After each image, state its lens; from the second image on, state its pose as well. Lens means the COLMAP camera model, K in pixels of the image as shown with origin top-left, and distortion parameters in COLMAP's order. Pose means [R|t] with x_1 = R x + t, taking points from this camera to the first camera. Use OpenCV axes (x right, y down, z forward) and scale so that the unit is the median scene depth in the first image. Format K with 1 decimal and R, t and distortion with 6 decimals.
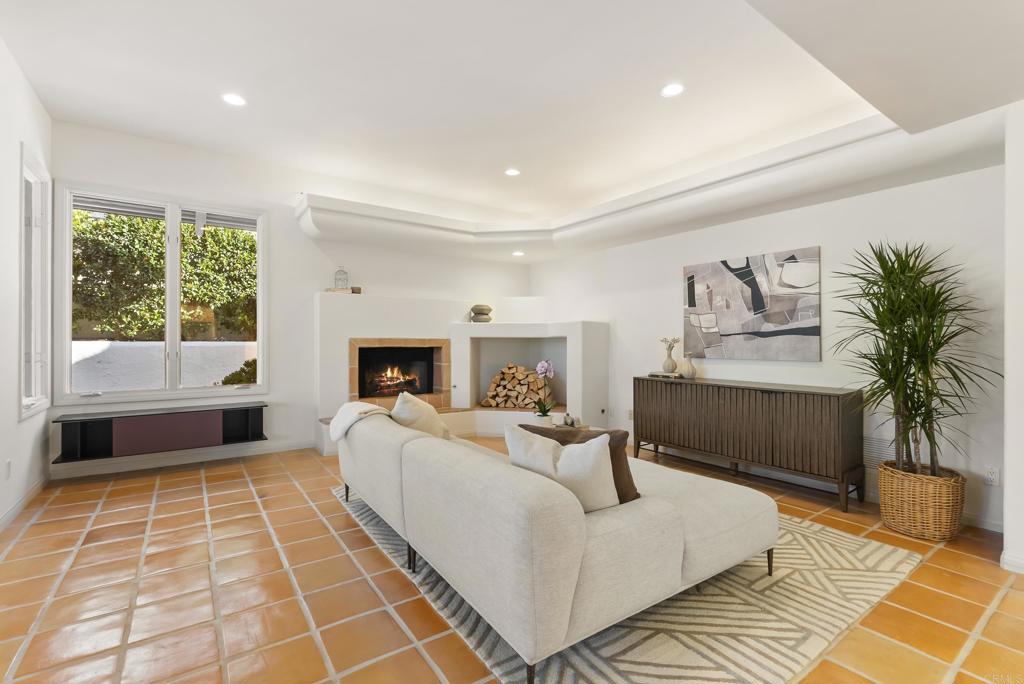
lens RADIAL K [[463.1, 0, 515.3], [0, 463.1, 337.6], [0, 0, 1]] dist [-0.004981, 0.000450]
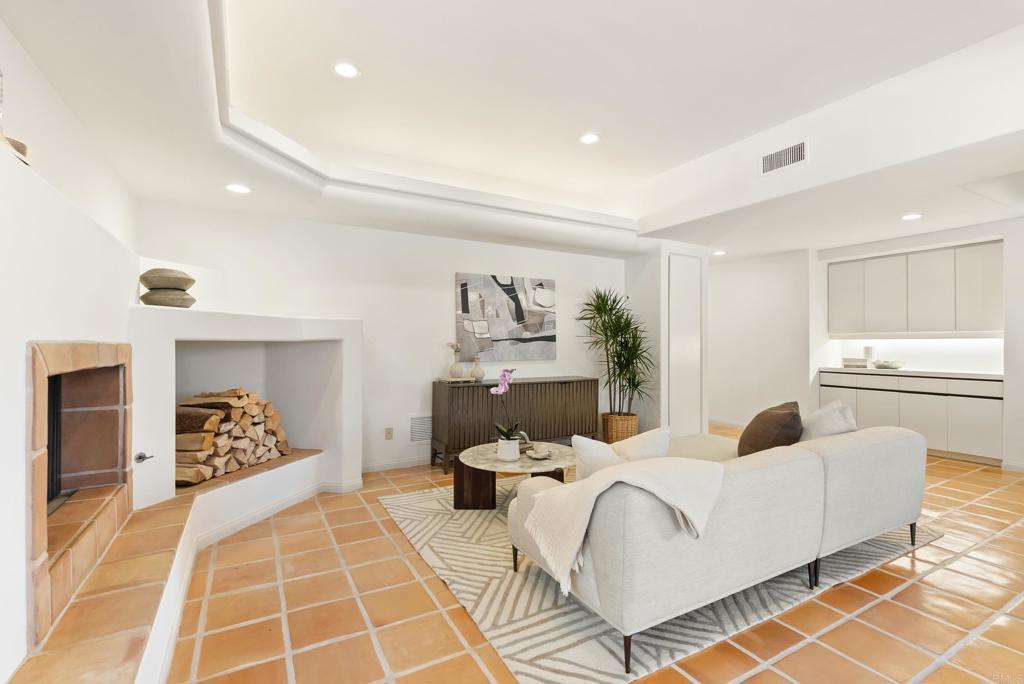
lens RADIAL K [[463.1, 0, 510.6], [0, 463.1, 336.5], [0, 0, 1]] dist [-0.004981, 0.000450]
pose [[0.099887, 0.018251, 0.994831, -0.660061], [-0.004123, 0.999831, -0.017928, 0.005134], [-0.994990, -0.002311, 0.099945, 0.814049]]
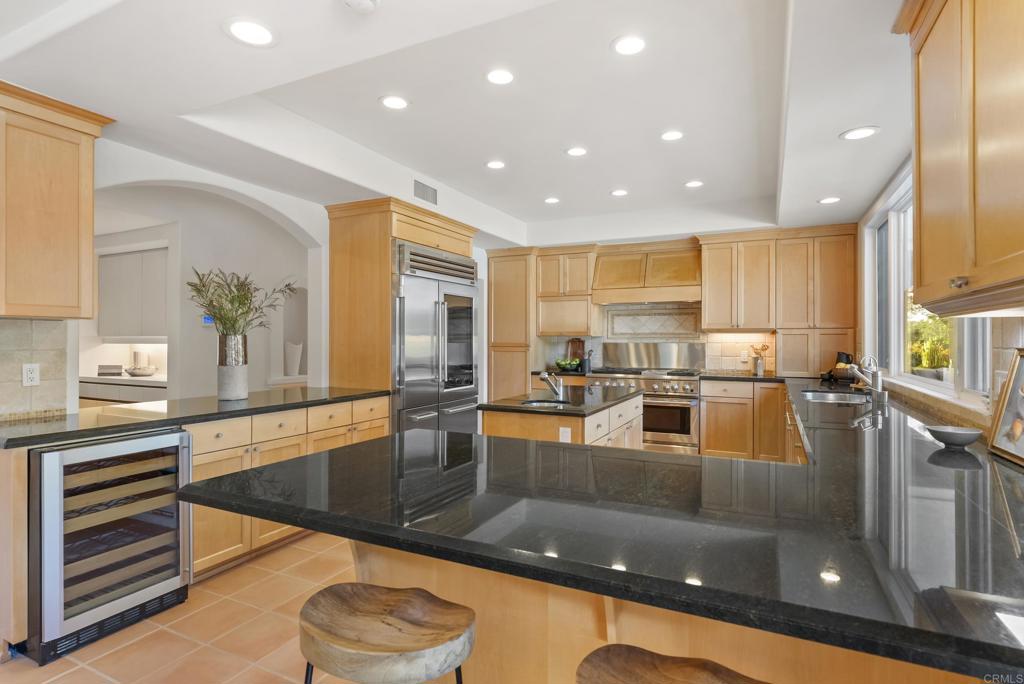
lens RADIAL K [[526.9, 0, 511.8], [0, 526.9, 342.2], [0, 0, 1]] dist [0.001542, 0.000067]
pose [[-0.481229, -0.000503, 0.876595, -0.892442], [0.007599, 0.999960, 0.004745, -0.016909], [-0.876562, 0.008945, -0.481206, -0.284139]]
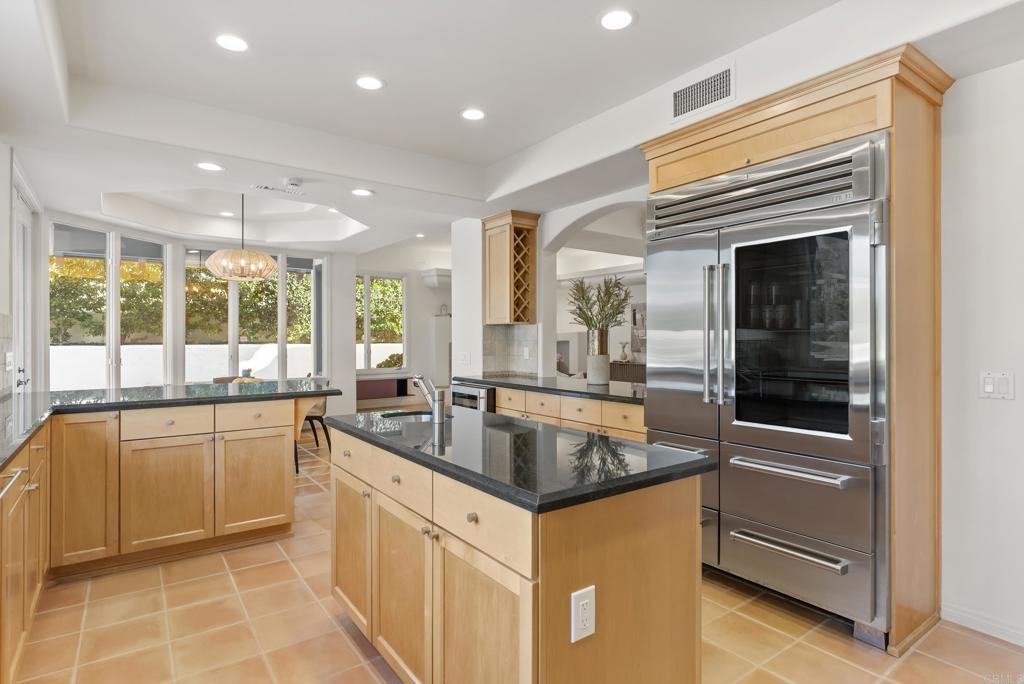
lens RADIAL K [[543.3, 0, 512.6], [0, 543.3, 338.9], [0, 0, 1]] dist [0.000781, 0.000185]
pose [[0.999896, -0.002892, 0.014121, -0.159010], [0.002916, 0.999994, -0.001702, -0.008761], [-0.014116, 0.001743, 0.999899, -1.271983]]
